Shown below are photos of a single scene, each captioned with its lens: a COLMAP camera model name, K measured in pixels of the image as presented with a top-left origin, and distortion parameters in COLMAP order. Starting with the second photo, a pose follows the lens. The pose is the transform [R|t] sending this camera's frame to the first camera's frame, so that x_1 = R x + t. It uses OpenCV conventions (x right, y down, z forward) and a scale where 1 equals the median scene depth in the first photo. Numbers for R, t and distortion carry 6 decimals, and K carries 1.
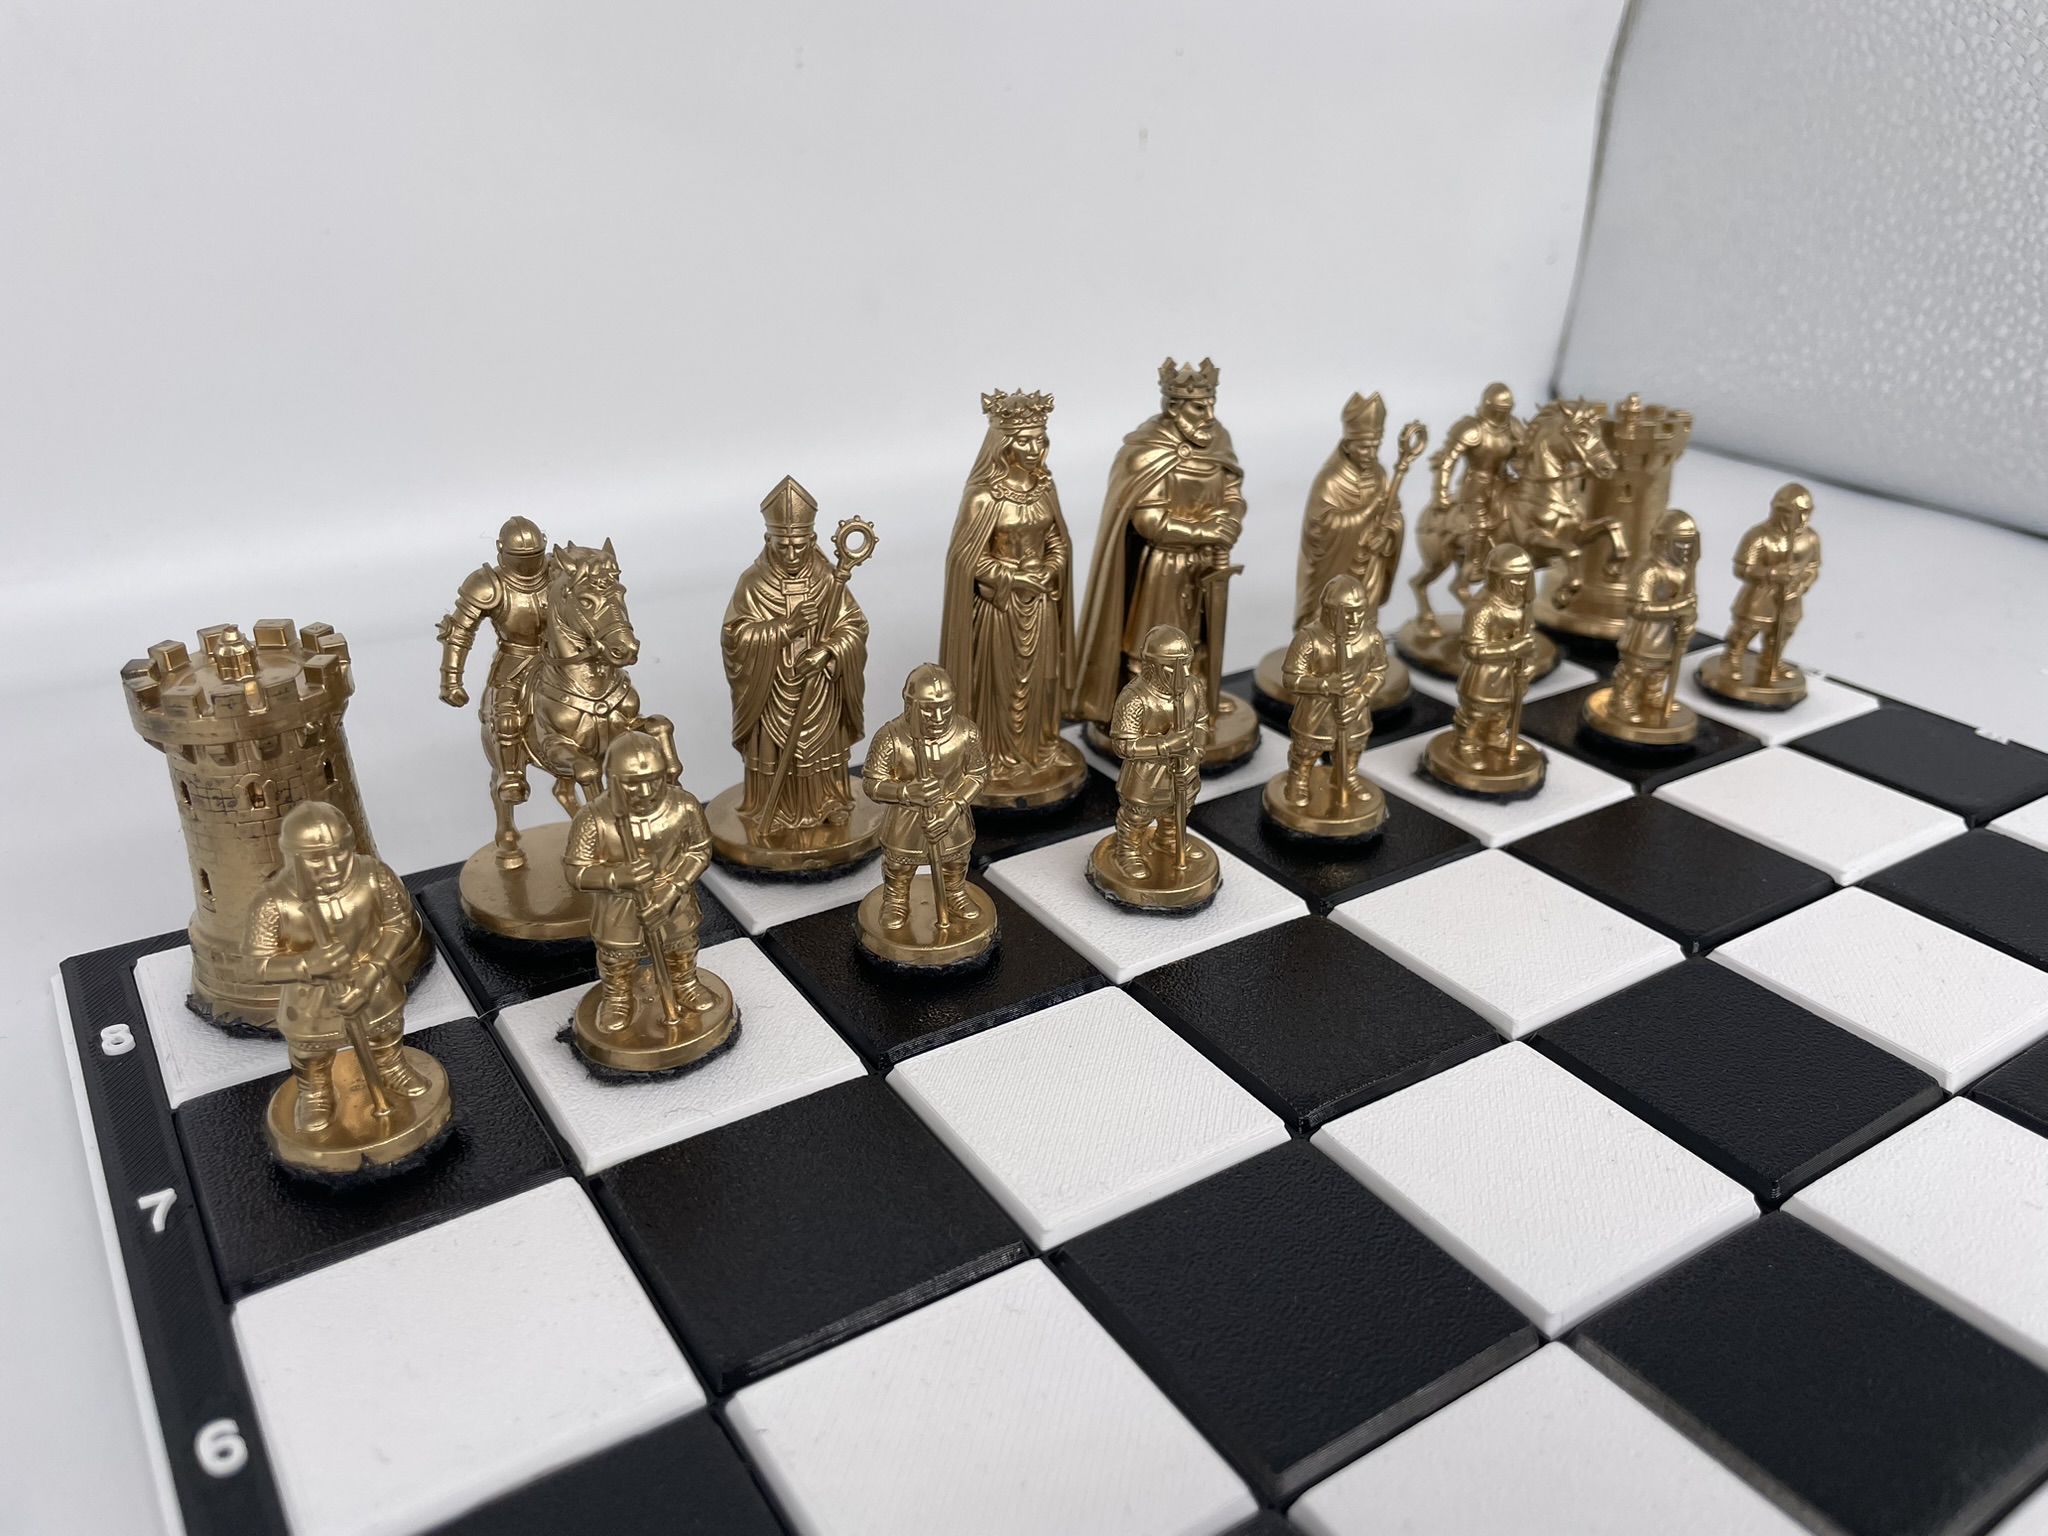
lens RADIAL K [[1584.9, 0, 1019.5], [0, 1584.9, 737.3], [0, 0, 1]] dist [0.065062, -0.097692]
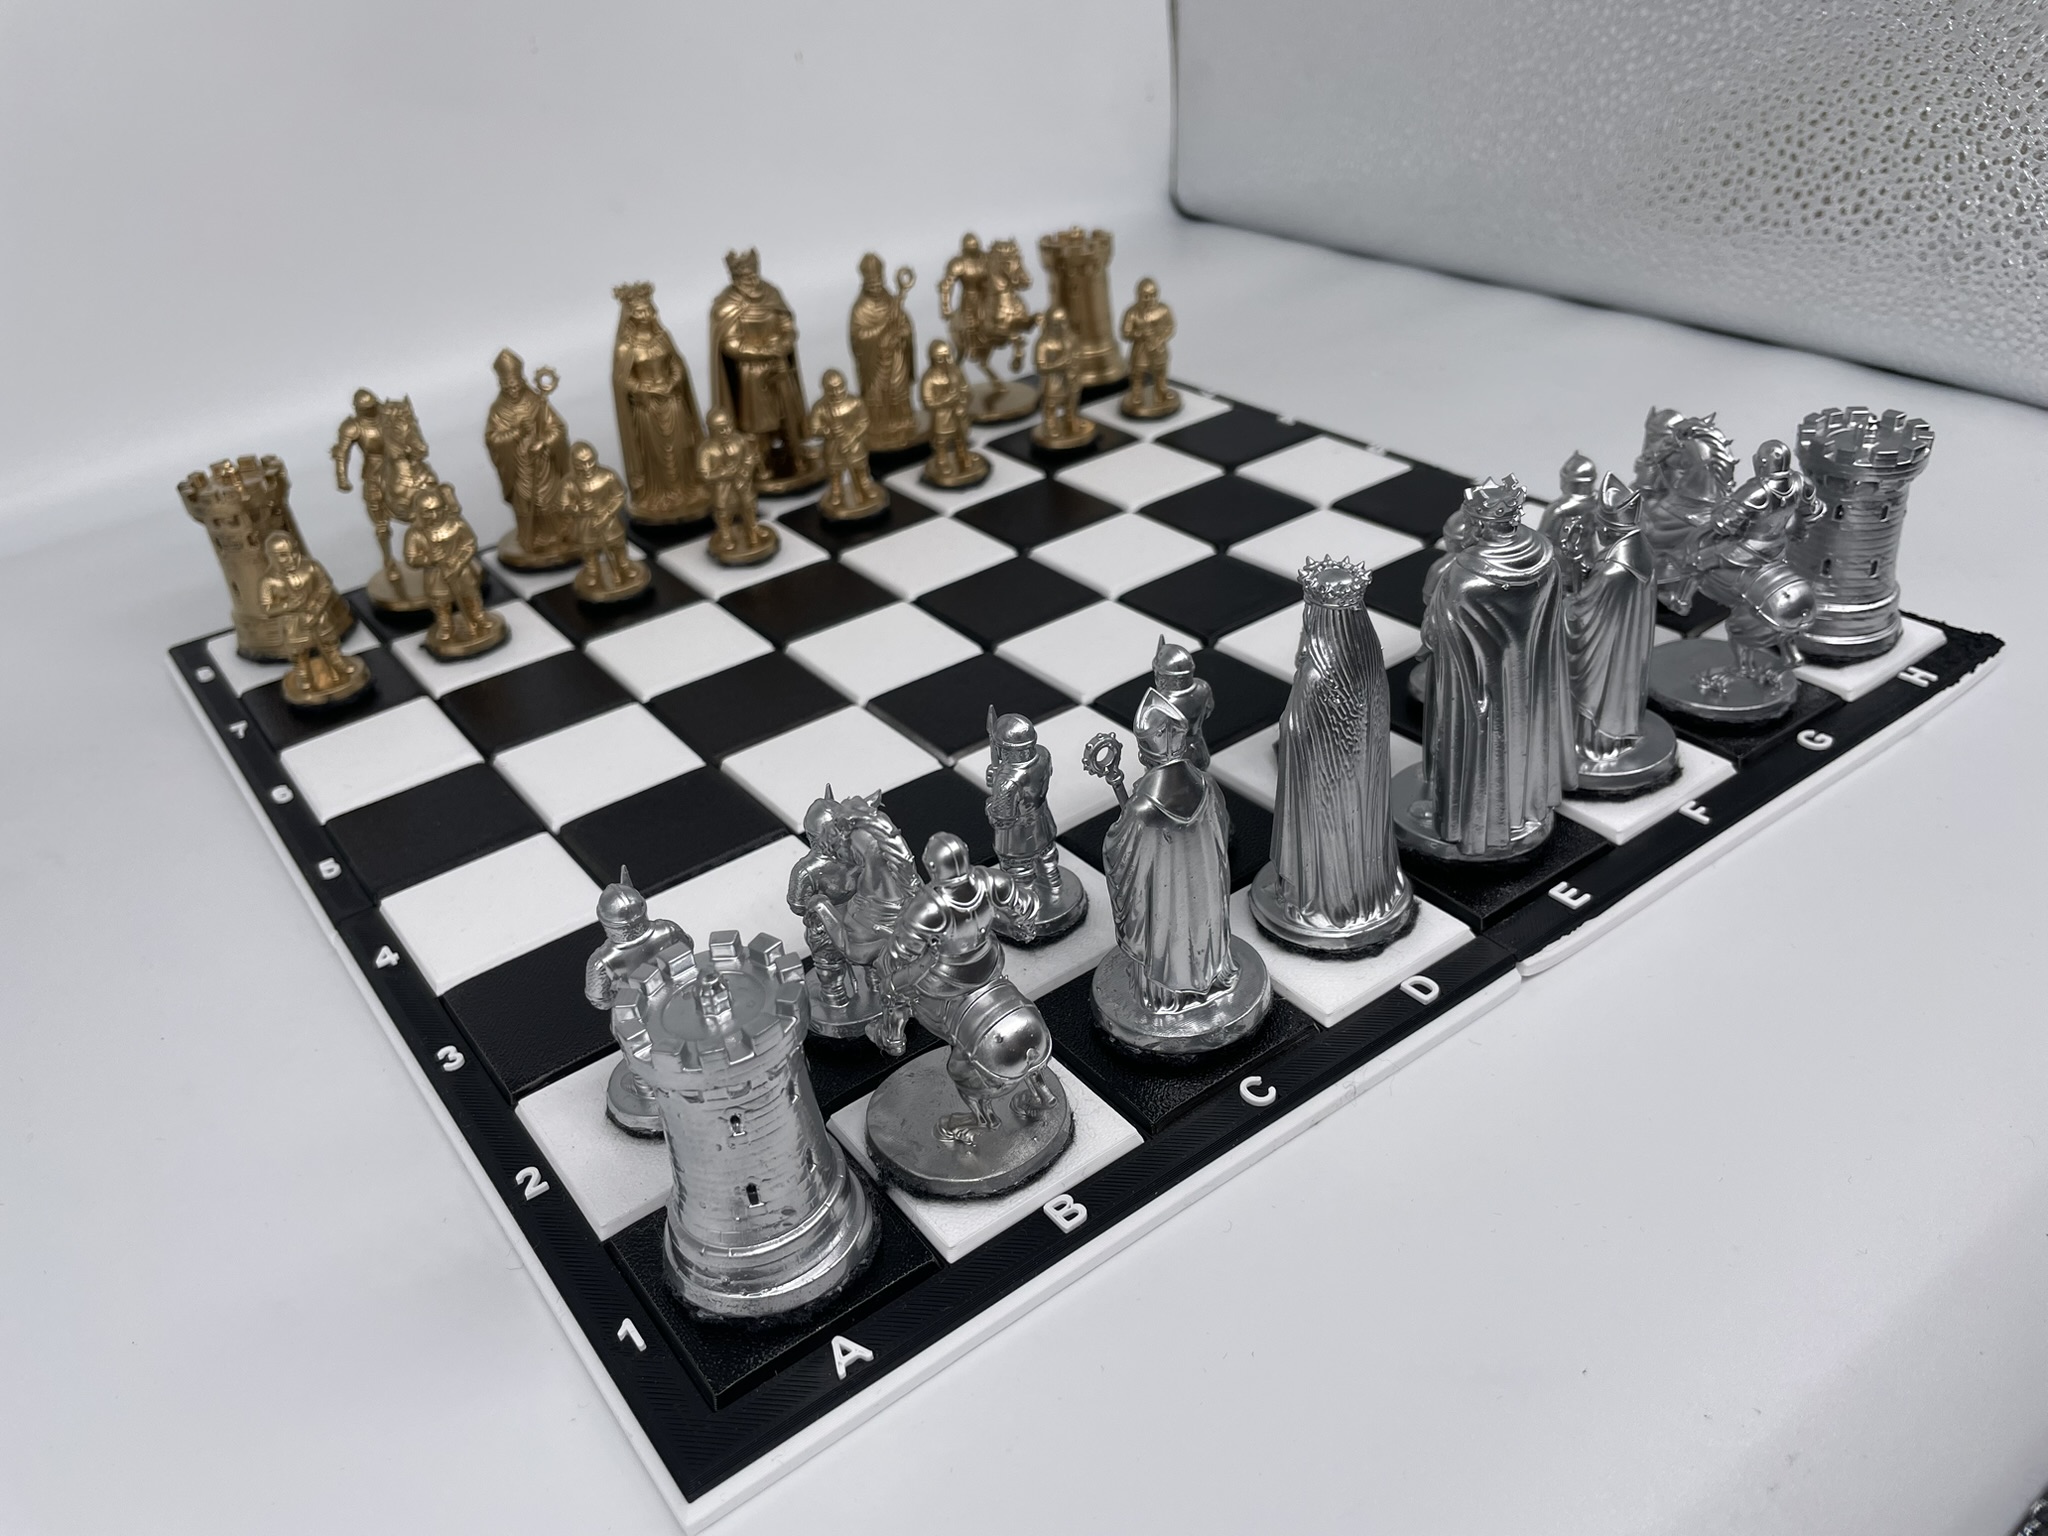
lens RADIAL K [[1584.9, 0, 996.2], [0, 1584.9, 747.5], [0, 0, 1]] dist [0.065062, -0.097692]
pose [[0.993690, -0.109569, -0.023962, 0.440060], [0.111713, 0.985926, 0.124380, 0.133360], [0.009997, -0.126272, 0.991945, -0.948463]]
